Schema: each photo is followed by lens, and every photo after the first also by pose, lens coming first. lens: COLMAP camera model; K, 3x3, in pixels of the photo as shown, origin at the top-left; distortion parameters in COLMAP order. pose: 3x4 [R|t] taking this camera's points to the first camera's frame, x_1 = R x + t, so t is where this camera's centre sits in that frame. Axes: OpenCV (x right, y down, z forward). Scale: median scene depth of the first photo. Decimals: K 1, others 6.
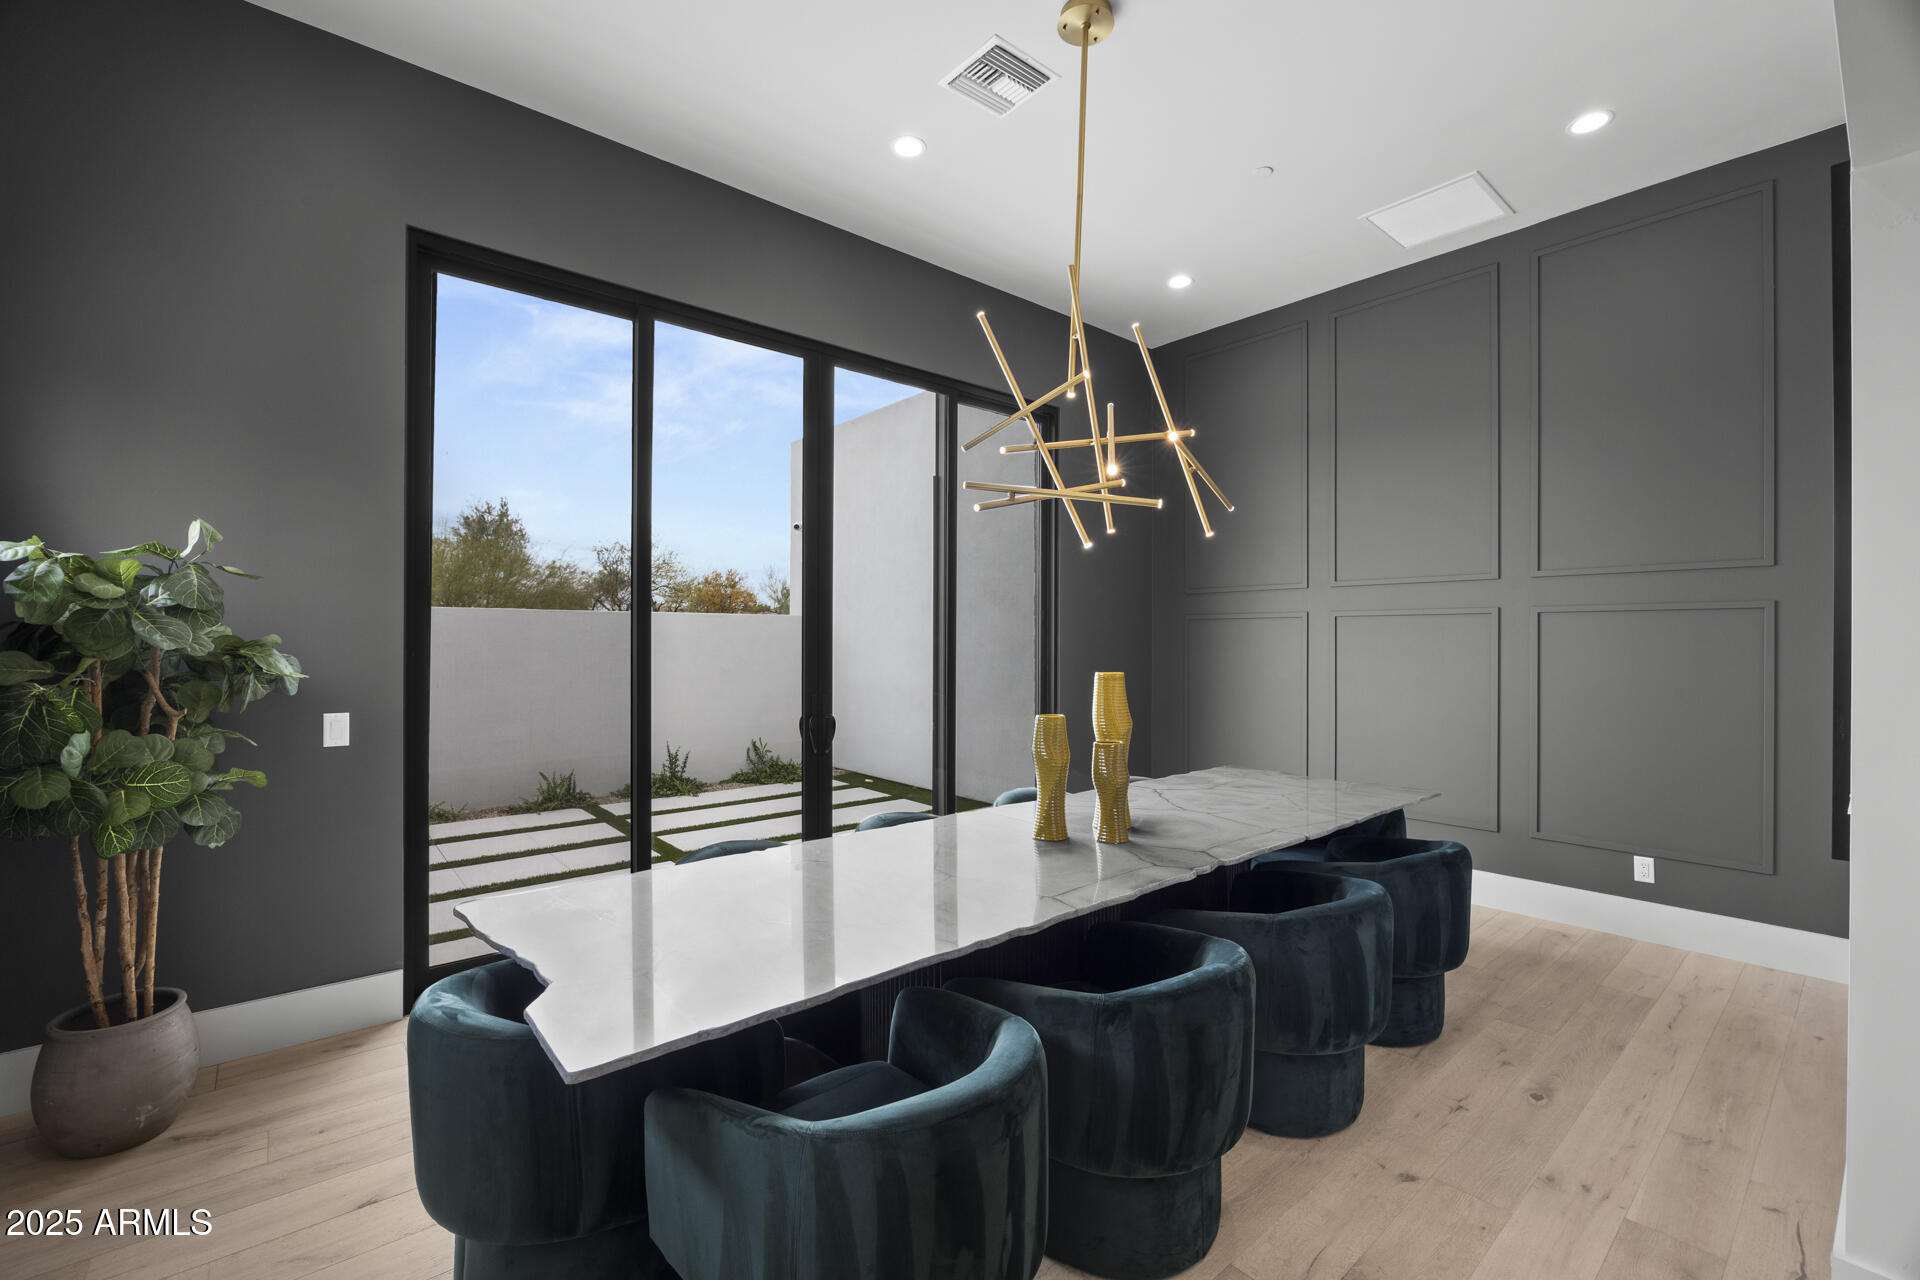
lens RADIAL K [[812.3, 0, 960.0], [0, 812.3, 640.0], [0, 0, 1]] dist [0.000385, -0.000041]
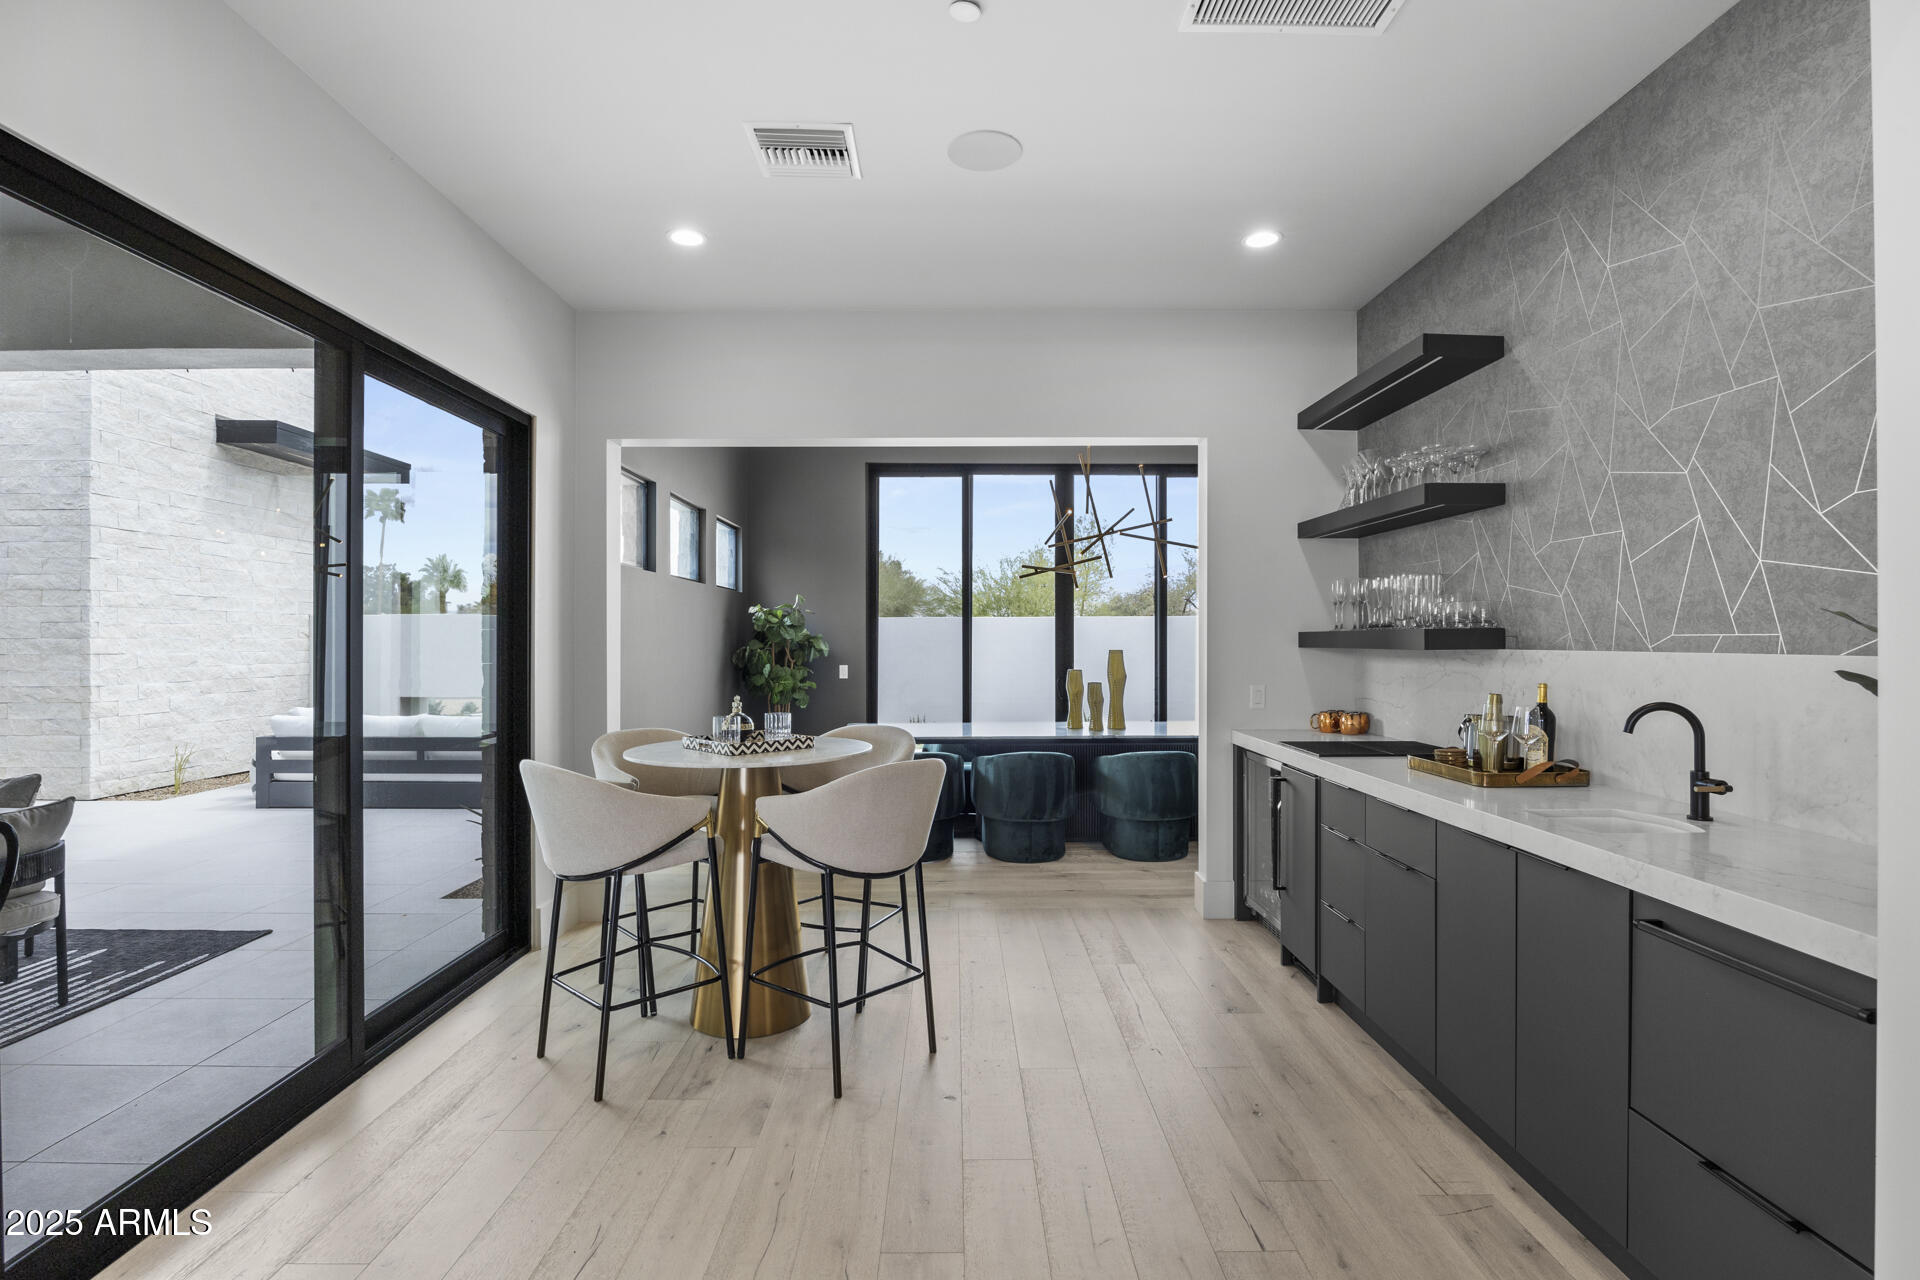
lens RADIAL K [[918.2, 0, 960.0], [0, 918.2, 640.0], [0, 0, 1]] dist [-0.014767, 0.000271]
pose [[0.767425, -0.007471, -0.641095, 1.665508], [0.007779, 0.999967, -0.002341, 0.027257], [0.641092, -0.003191, 0.767458, -1.186252]]
